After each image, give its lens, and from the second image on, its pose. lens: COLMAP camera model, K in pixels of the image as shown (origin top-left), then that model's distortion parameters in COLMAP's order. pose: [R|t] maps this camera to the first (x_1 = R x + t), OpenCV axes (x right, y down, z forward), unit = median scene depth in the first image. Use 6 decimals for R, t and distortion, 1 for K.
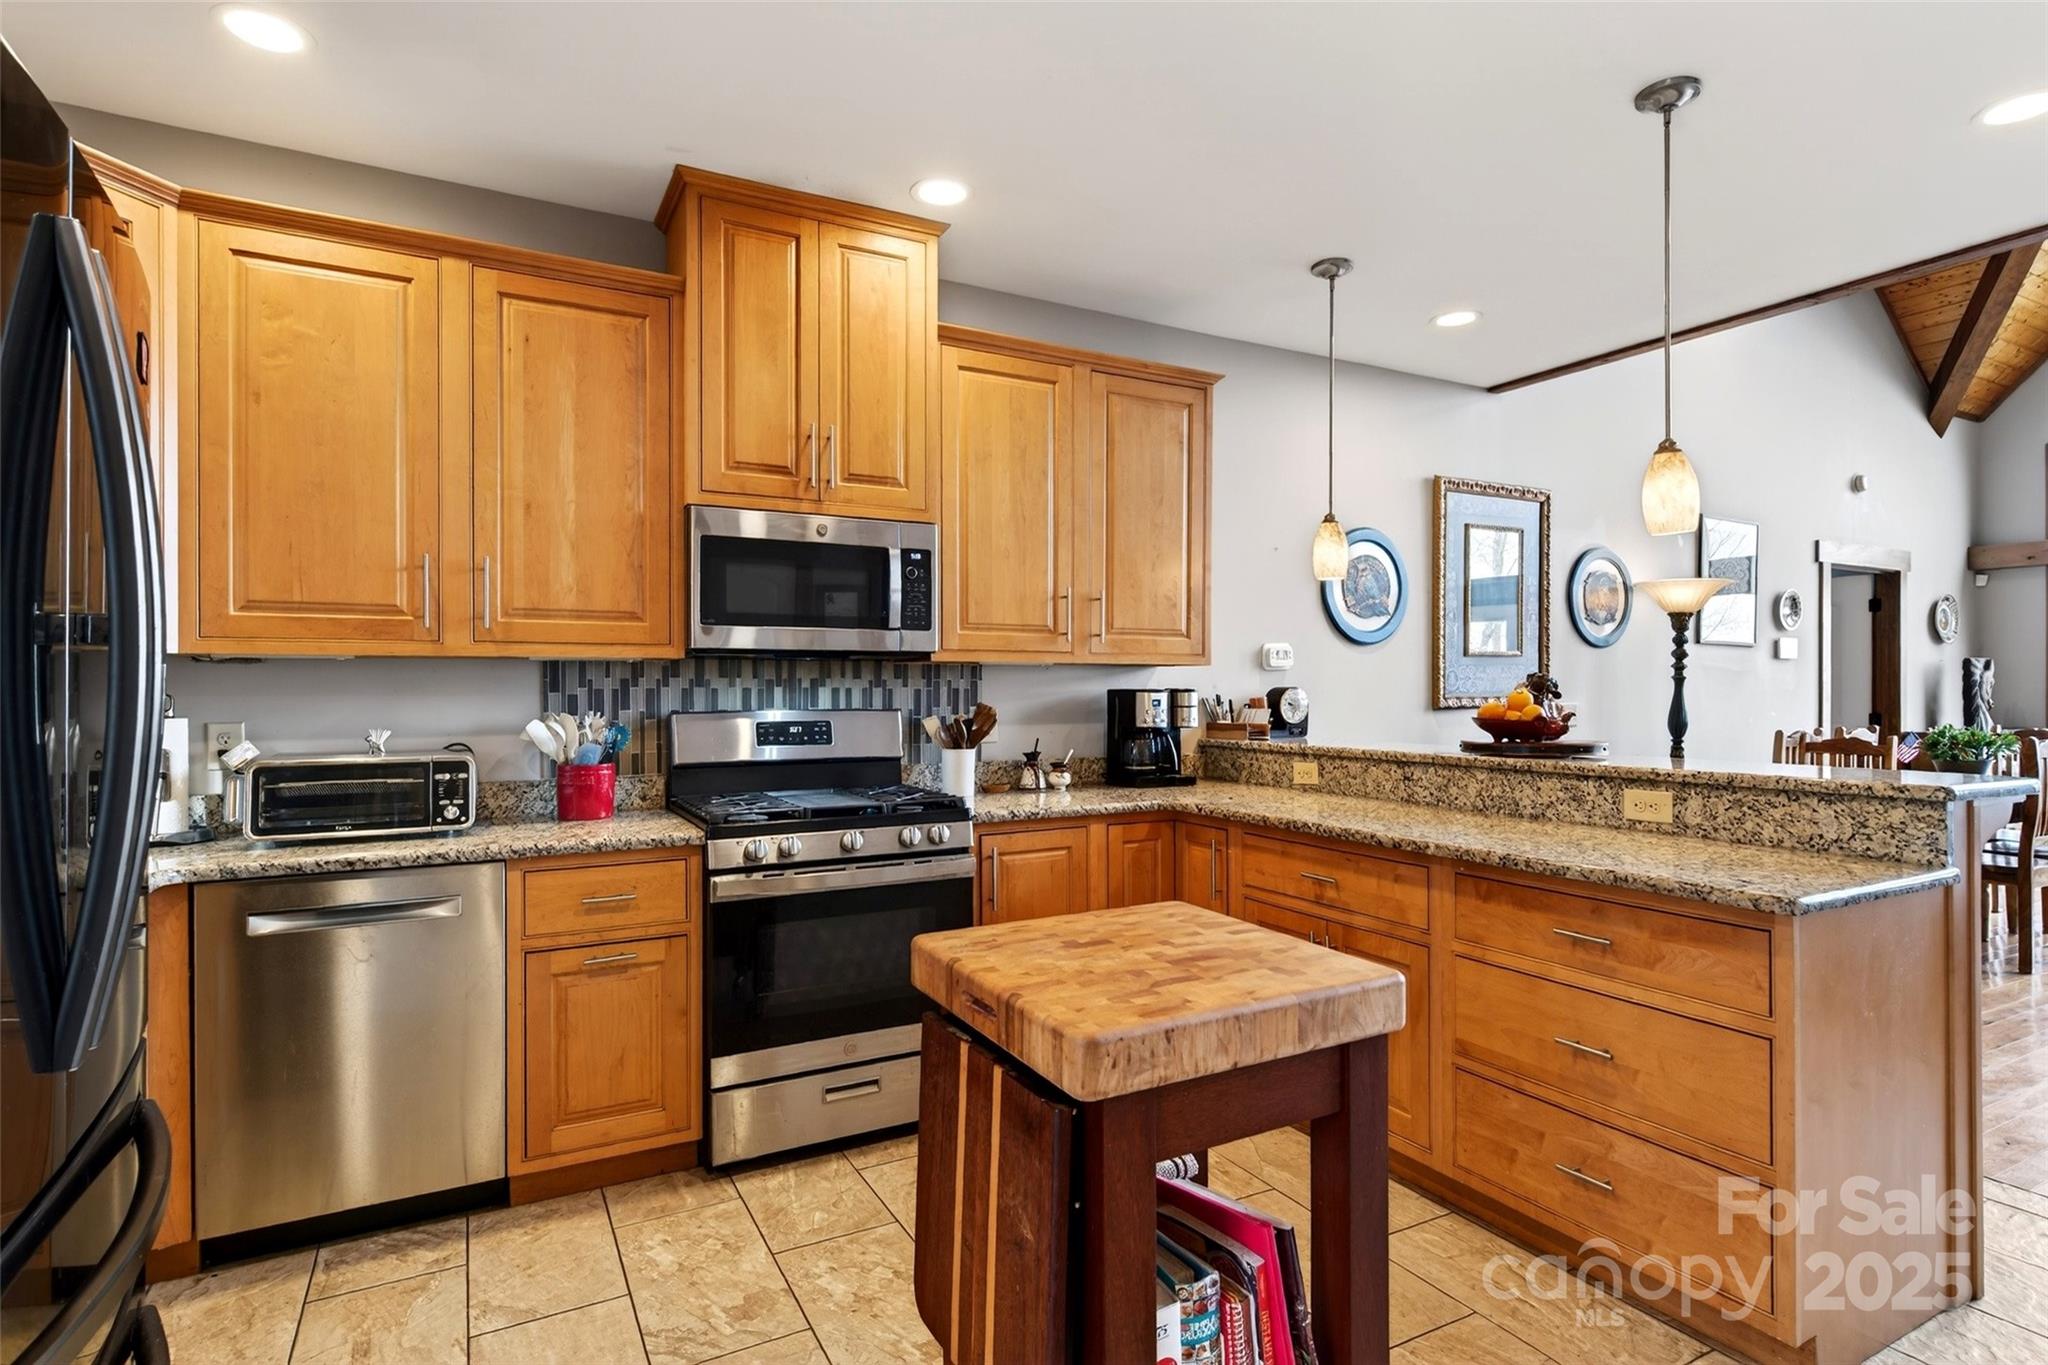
lens RADIAL K [[1022.3, 0, 1023.2], [0, 1022.3, 687.4], [0, 0, 1]] dist [0.001665, -0.000878]
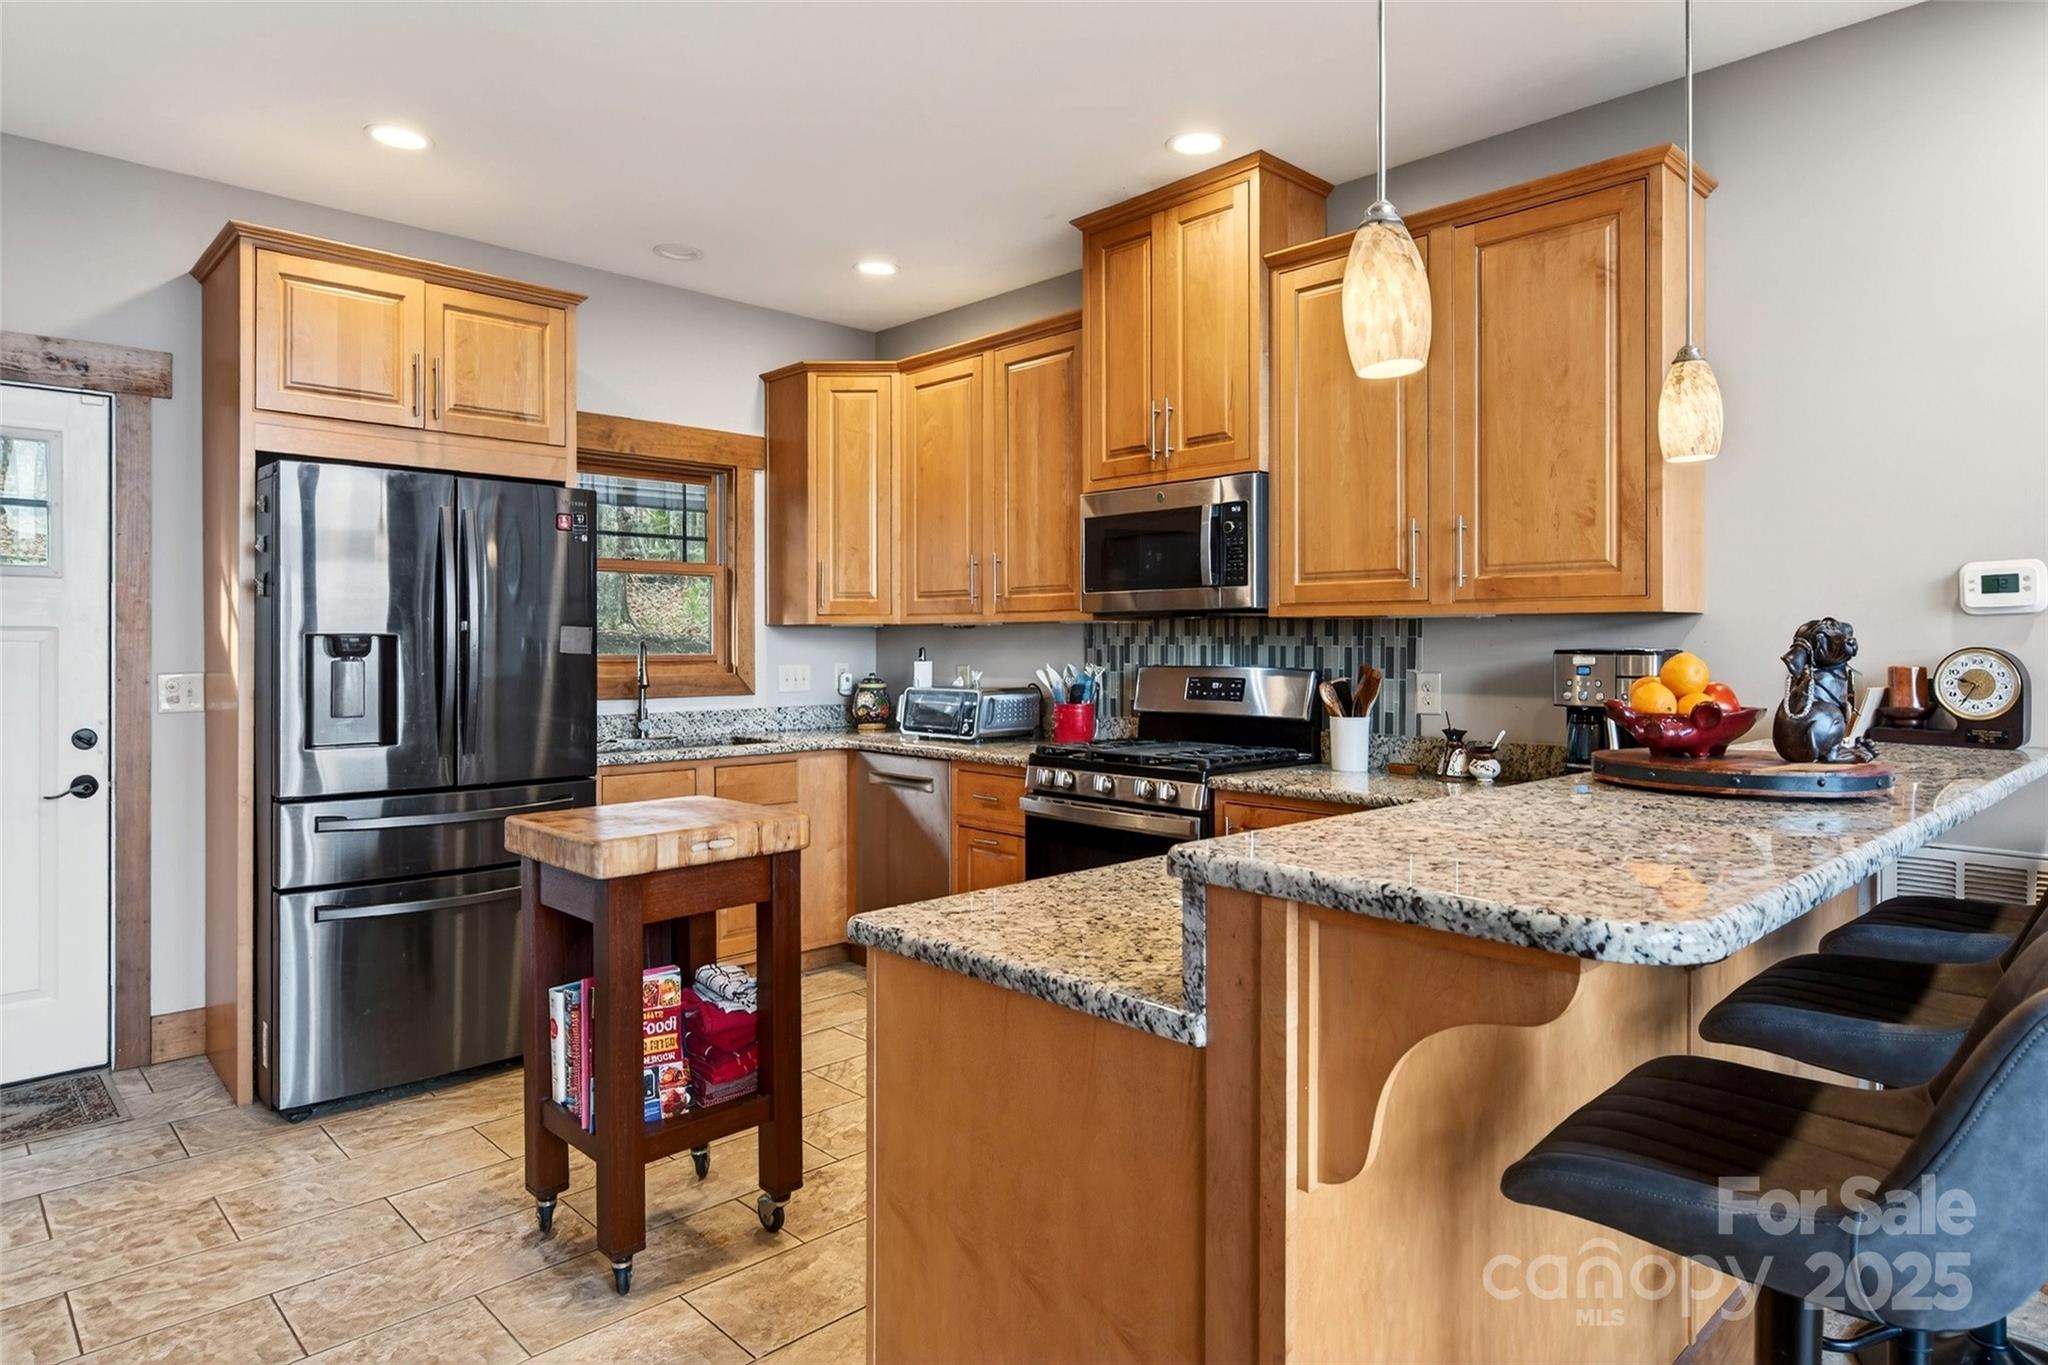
lens RADIAL K [[1201.3, 0, 954.7], [0, 1201.3, 637.9], [0, 0, 1]] dist [-0.009586, -0.002060]
pose [[0.221591, -0.002548, -0.975136, 0.885871], [-0.004056, 0.999986, -0.003534, -0.001692], [0.975131, 0.004738, 0.221578, 0.462206]]
